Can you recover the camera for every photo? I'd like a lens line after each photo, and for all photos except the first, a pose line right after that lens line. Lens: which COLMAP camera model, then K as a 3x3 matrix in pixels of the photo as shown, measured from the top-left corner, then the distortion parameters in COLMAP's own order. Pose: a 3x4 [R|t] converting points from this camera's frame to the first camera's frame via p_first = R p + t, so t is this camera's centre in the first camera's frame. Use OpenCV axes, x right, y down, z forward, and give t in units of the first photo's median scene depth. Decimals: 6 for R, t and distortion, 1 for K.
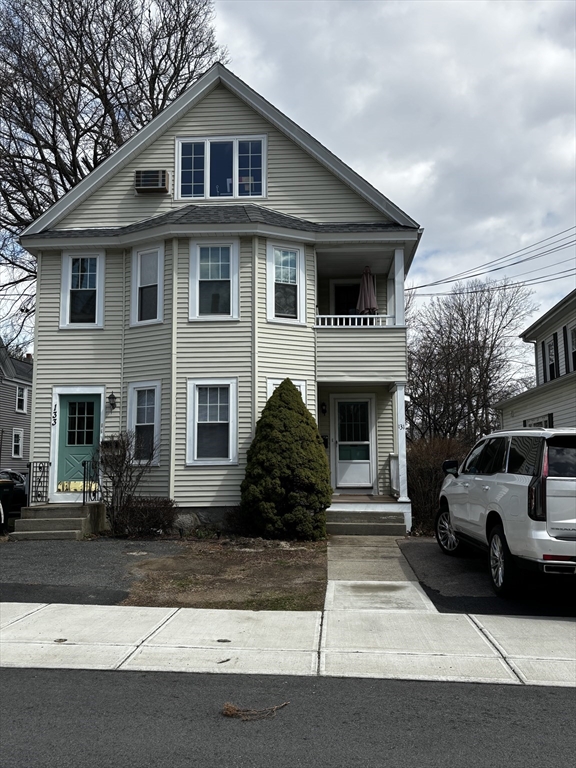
lens RADIAL K [[704.2, 0, 289.7], [0, 704.2, 385.6], [0, 0, 1]] dist [0.120508, -0.002608]
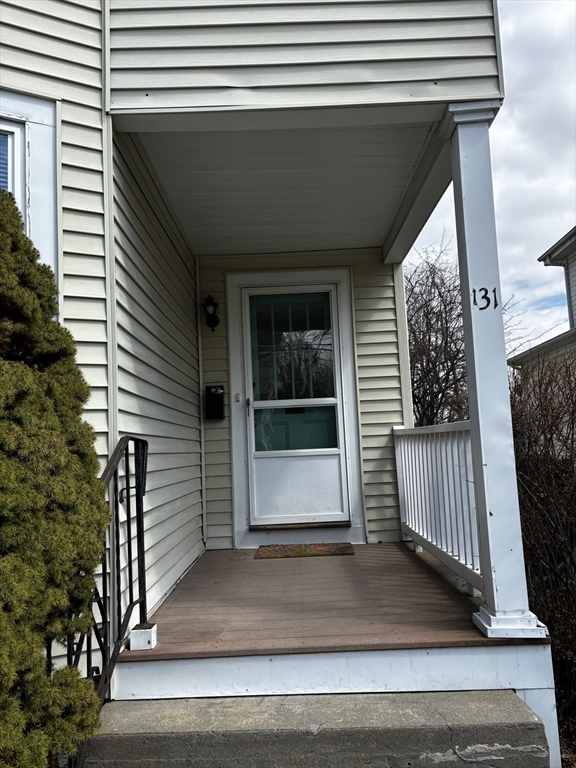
lens RADIAL K [[575.8, 0, 284.7], [0, 575.8, 385.3], [0, 0, 1]] dist [0.052117, -0.062490]
pose [[0.998460, -0.031414, 0.045729, 0.085404], [0.031531, 0.999501, -0.001850, 0.085495], [-0.045648, 0.003289, 0.998952, 0.825596]]
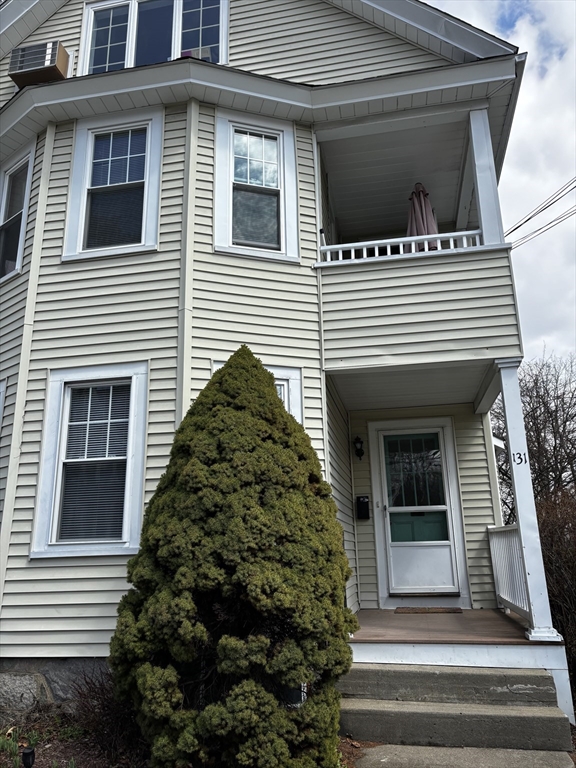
lens RADIAL K [[575.8, 0, 290.8], [0, 575.8, 391.8], [0, 0, 1]] dist [0.052117, -0.062490]
pose [[0.990050, -0.053216, -0.130262, 0.067460], [0.031966, 0.986584, -0.160095, 0.071367], [0.137034, 0.154338, 0.978469, 0.629408]]
